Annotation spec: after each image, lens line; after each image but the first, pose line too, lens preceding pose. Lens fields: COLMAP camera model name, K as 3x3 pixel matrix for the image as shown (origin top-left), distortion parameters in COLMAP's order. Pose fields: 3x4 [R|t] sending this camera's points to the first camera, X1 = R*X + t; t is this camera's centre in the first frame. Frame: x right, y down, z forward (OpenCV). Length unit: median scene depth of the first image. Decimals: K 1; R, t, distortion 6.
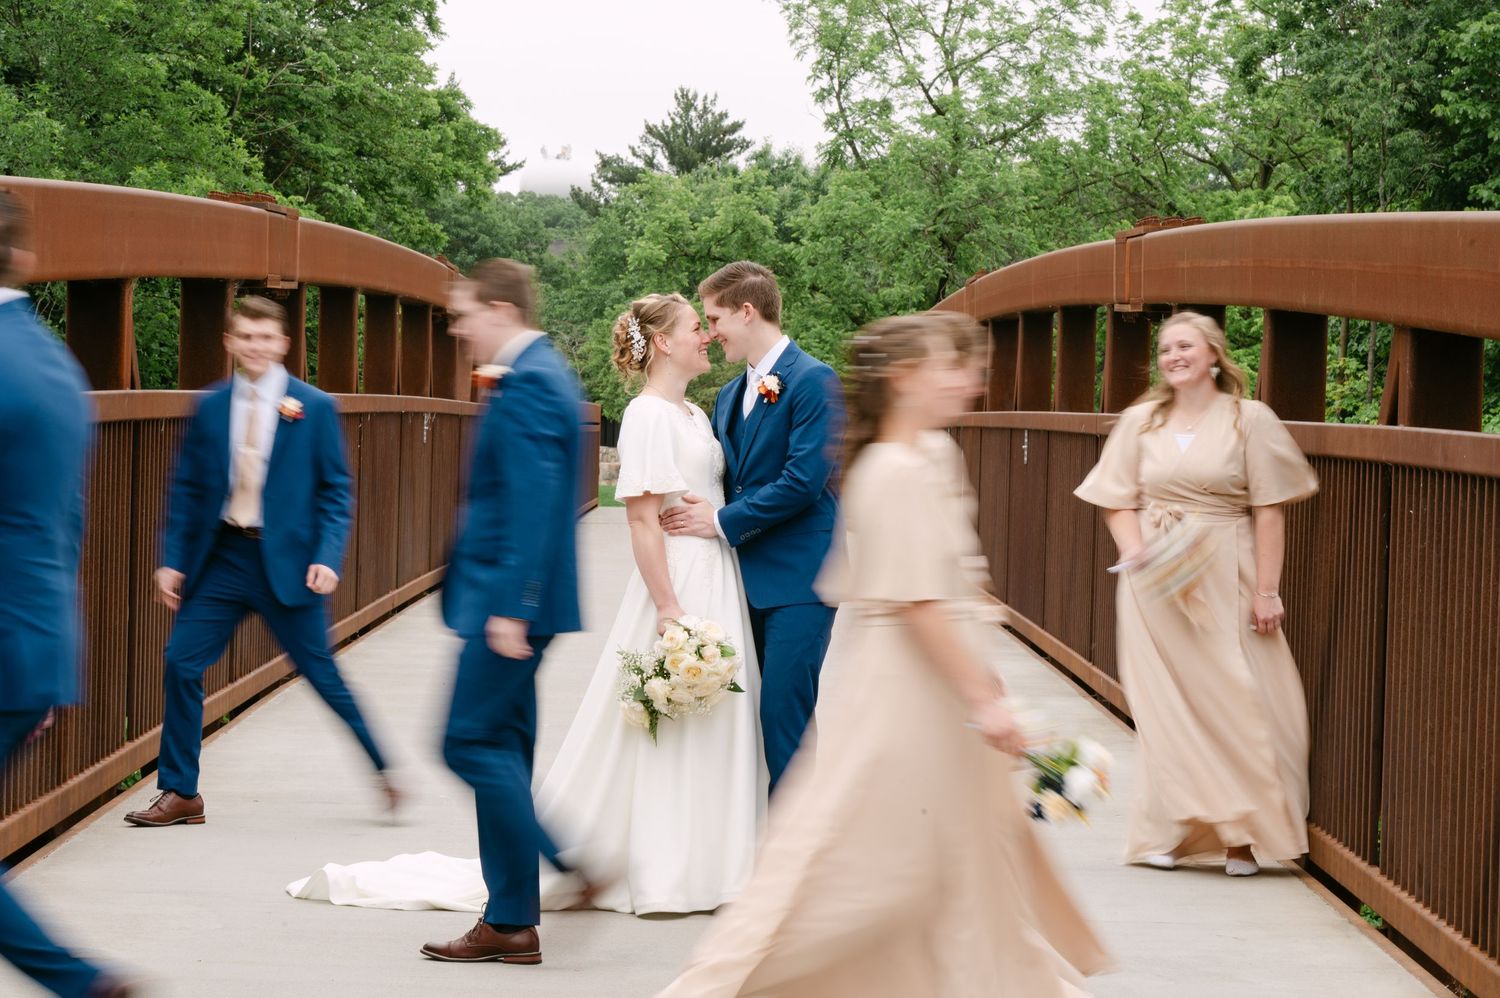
lens RADIAL K [[4467.0, 0, 809.9], [0, 4467.0, 499.0], [0, 0, 1]] dist [0.052832, -0.538261]
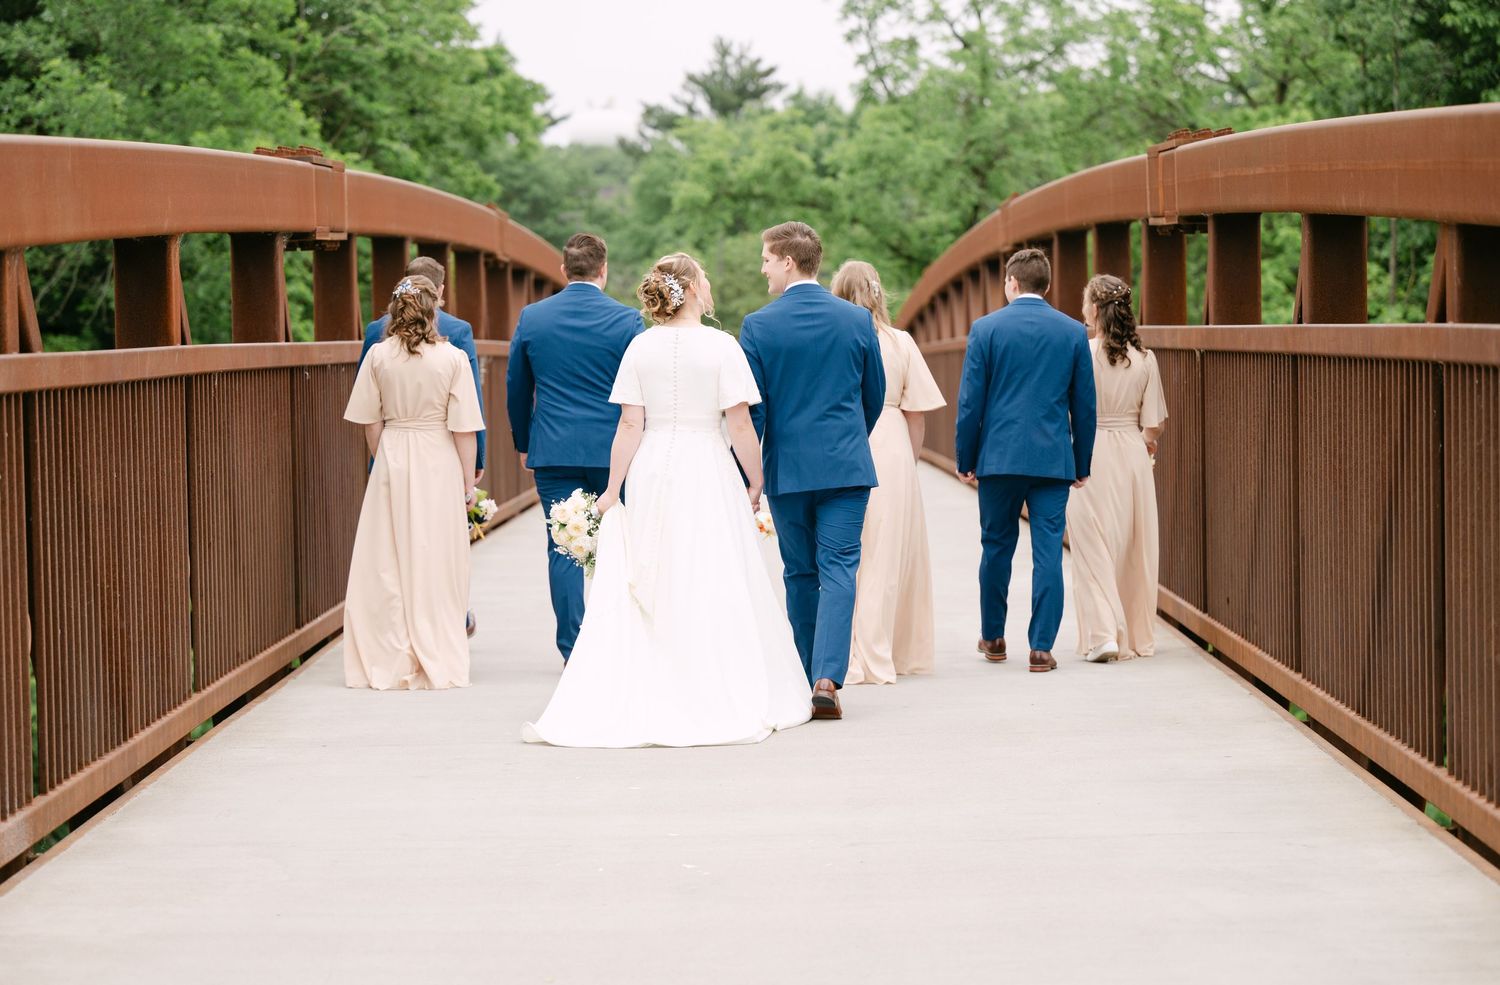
lens RADIAL K [[4236.3, 0, 750.0], [0, 4236.3, 492.5], [0, 0, 1]] dist [0.007323, 0.380546]
pose [[0.998680, -0.044230, -0.026103, -0.000022], [0.044642, 0.998885, 0.015389, -0.000058], [0.025393, -0.016534, 0.999541, 0.012808]]
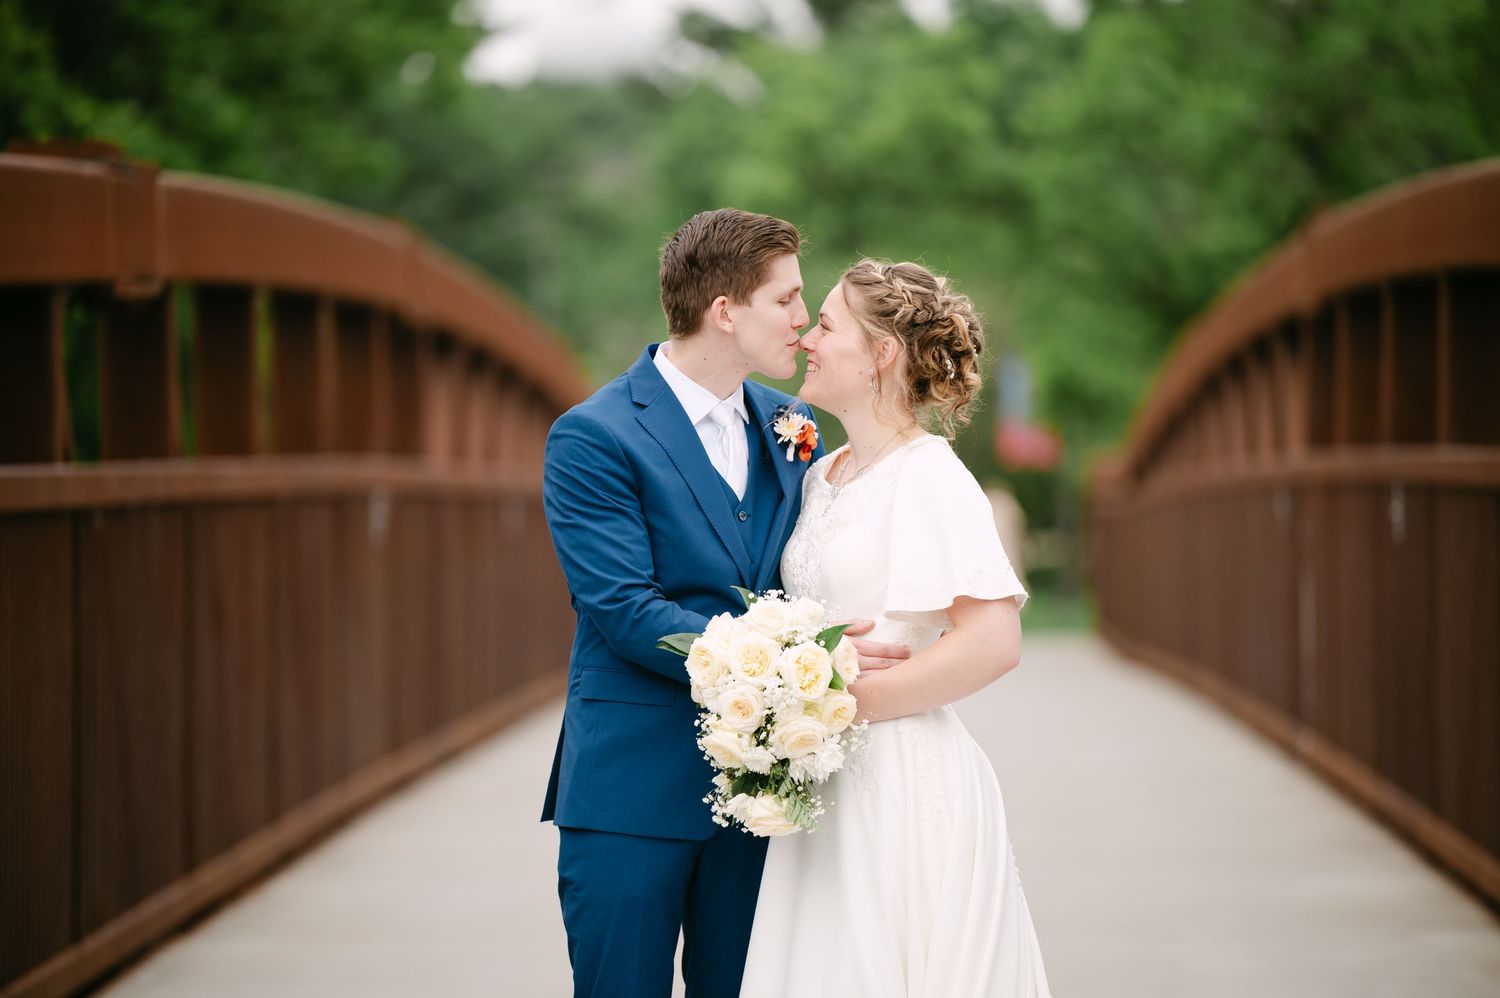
lens RADIAL K [[8475.5, 0, 750.0], [0, 8475.5, 499.0], [0, 0, 1]] dist [2.375185, 0.006898]
pose [[0.998587, -0.034733, -0.040213, 0.004093], [0.034100, 0.999285, -0.016325, 0.001007], [0.040751, 0.014931, 0.999058, -0.060378]]
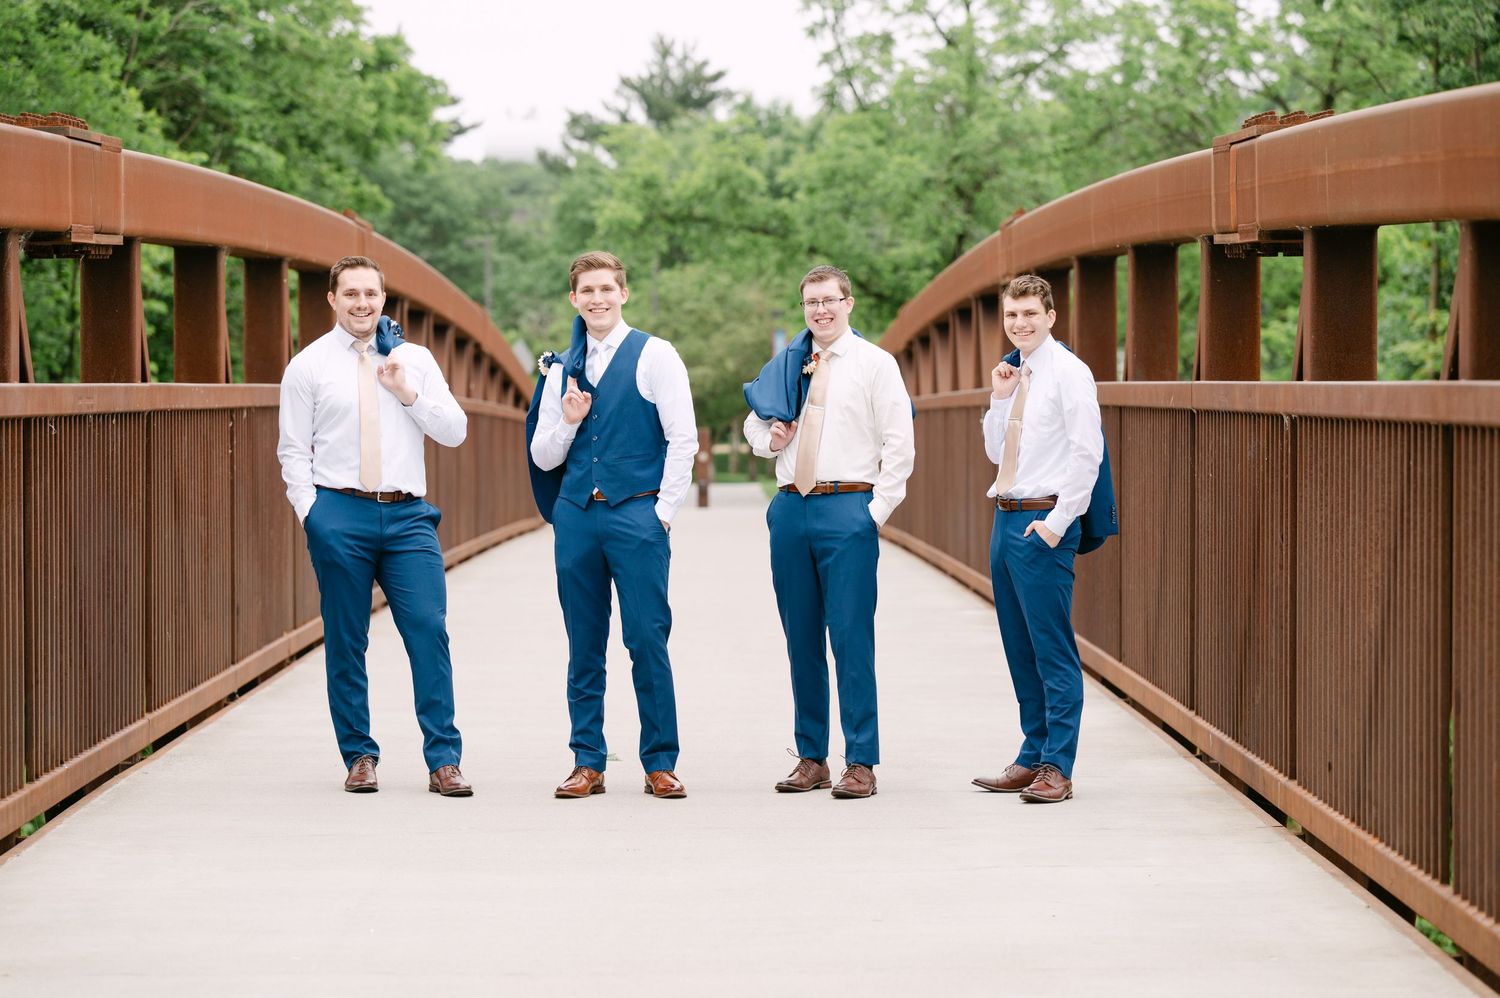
lens RADIAL K [[4860.8, 0, 750.0], [0, 4860.8, 499.0], [0, 0, 1]] dist [-0.028581, 0.339465]
pose [[0.999520, -0.028007, -0.013216, -0.000011], [0.028035, 0.999605, 0.001922, -0.001148], [0.013157, -0.002292, 0.999911, 0.069757]]
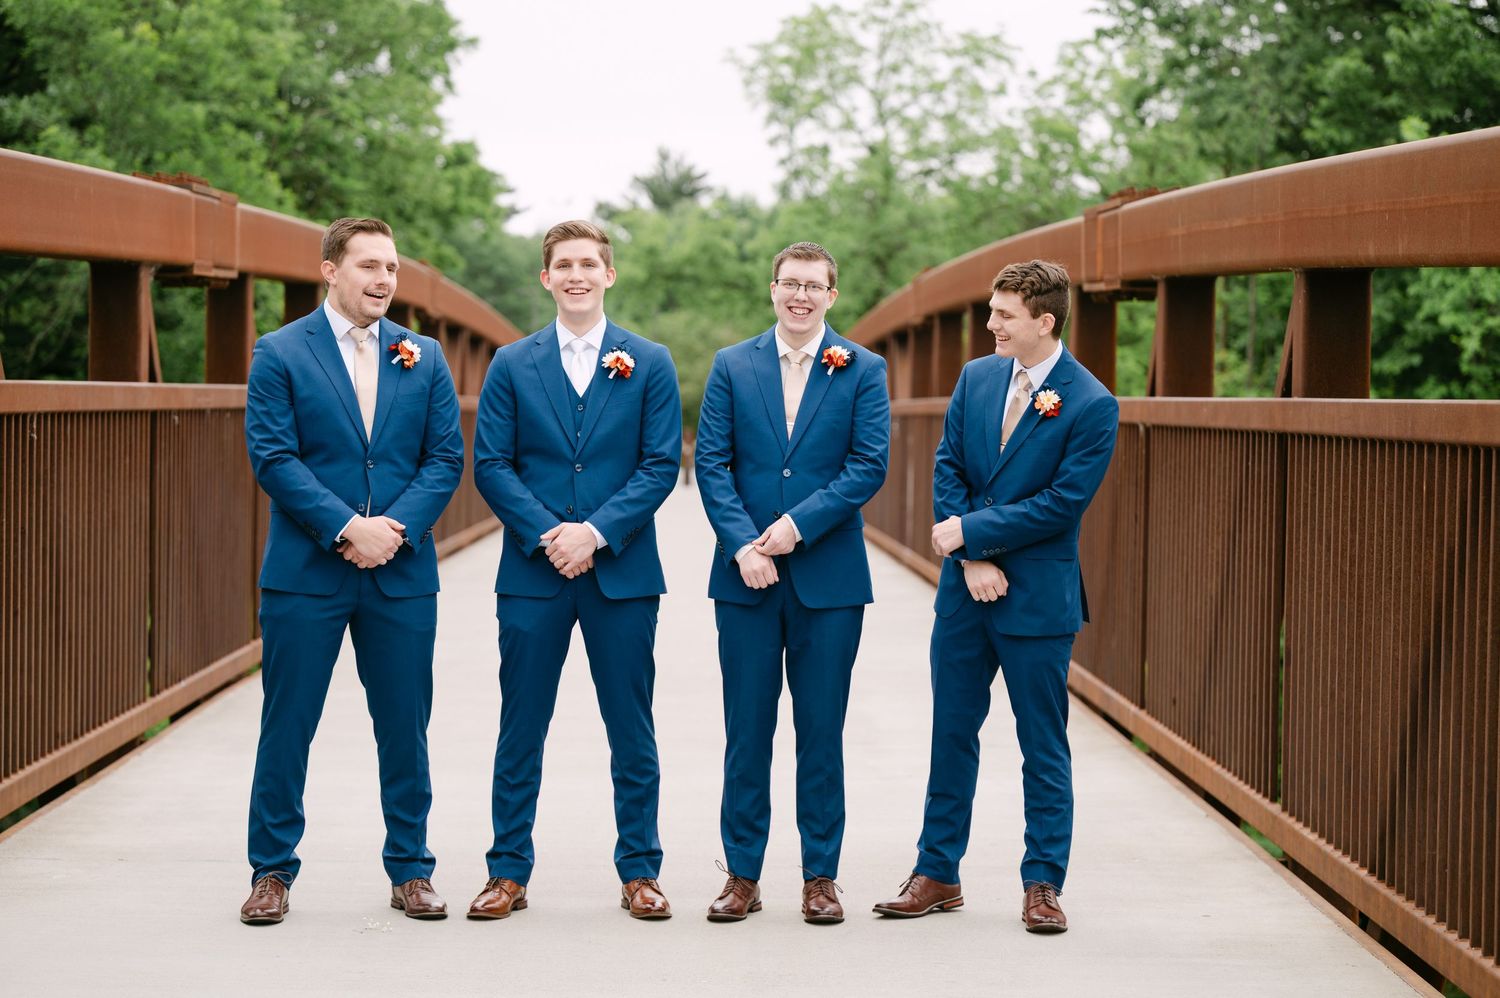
lens RADIAL K [[3456.8, 0, 750.0], [0, 3456.8, 499.0], [0, 0, 1]] dist [-0.011614, -0.008237]
pose [[0.999910, -0.012447, -0.005001, -0.000306], [0.012484, 0.999895, 0.007405, -0.001309], [0.004908, -0.007466, 0.999960, 0.094761]]
